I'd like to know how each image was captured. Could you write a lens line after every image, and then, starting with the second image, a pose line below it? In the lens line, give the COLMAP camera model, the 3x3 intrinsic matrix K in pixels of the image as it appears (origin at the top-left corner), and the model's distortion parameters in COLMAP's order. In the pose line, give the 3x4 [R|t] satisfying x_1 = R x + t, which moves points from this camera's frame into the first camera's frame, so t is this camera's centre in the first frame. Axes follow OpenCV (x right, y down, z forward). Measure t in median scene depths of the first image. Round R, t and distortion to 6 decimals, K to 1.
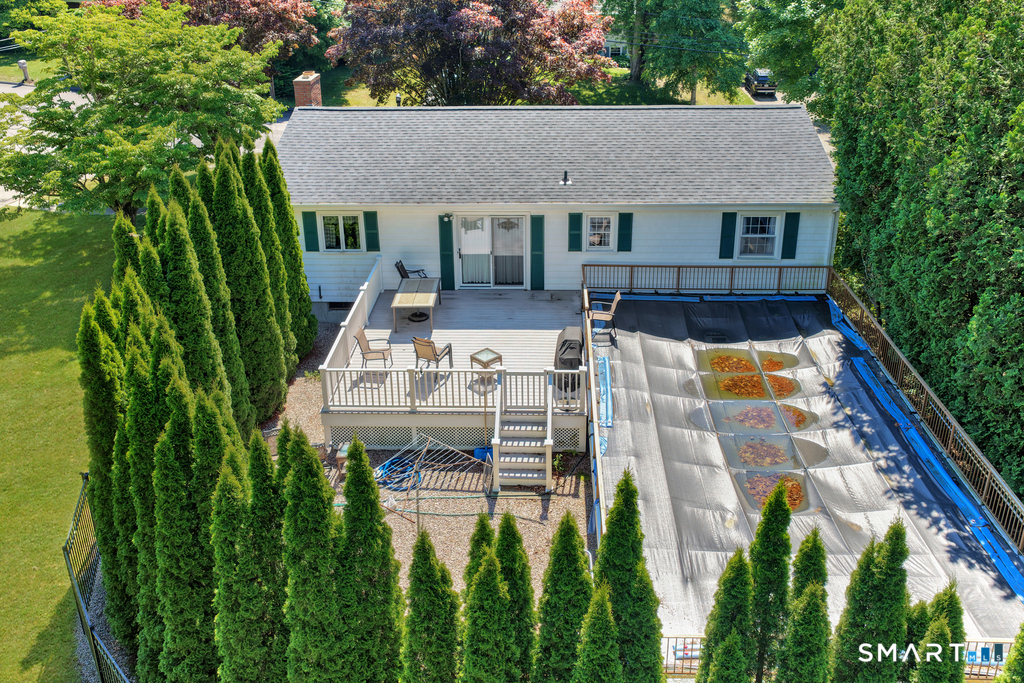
lens RADIAL K [[845.3, 0, 512.0], [0, 845.3, 341.5], [0, 0, 1]] dist [-0.013577, -0.005153]
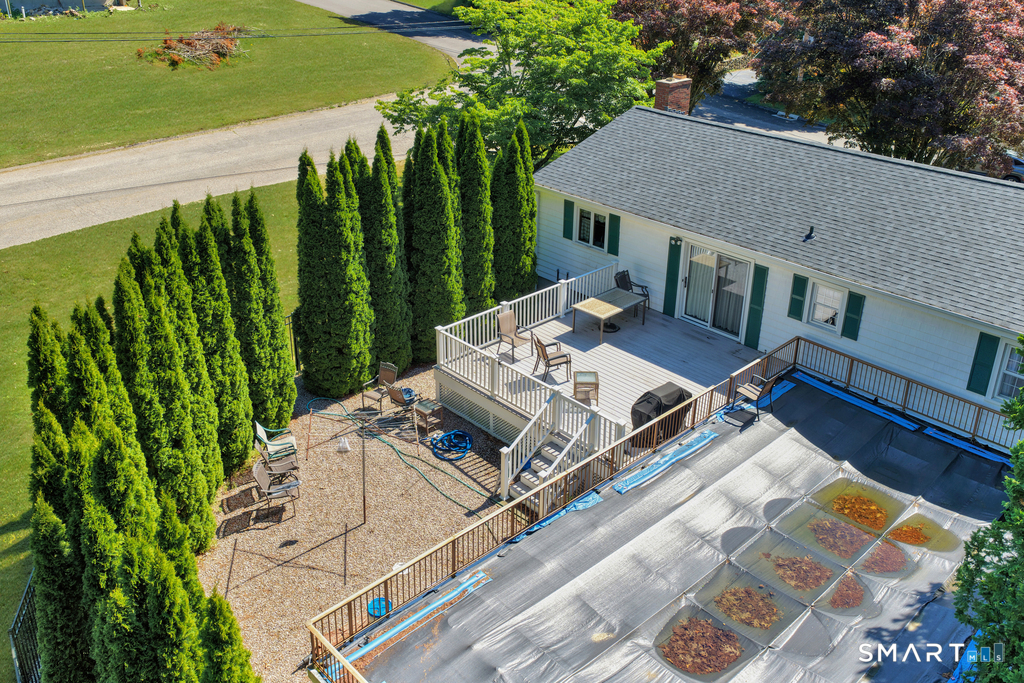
lens RADIAL K [[845.3, 0, 512.0], [0, 845.3, 341.5], [0, 0, 1]] dist [-0.013577, -0.005153]
pose [[0.708289, 0.338586, -0.619424, 0.417222], [-0.338994, 0.932810, 0.122261, -0.094034], [0.619201, 0.123385, 0.775478, 0.159719]]
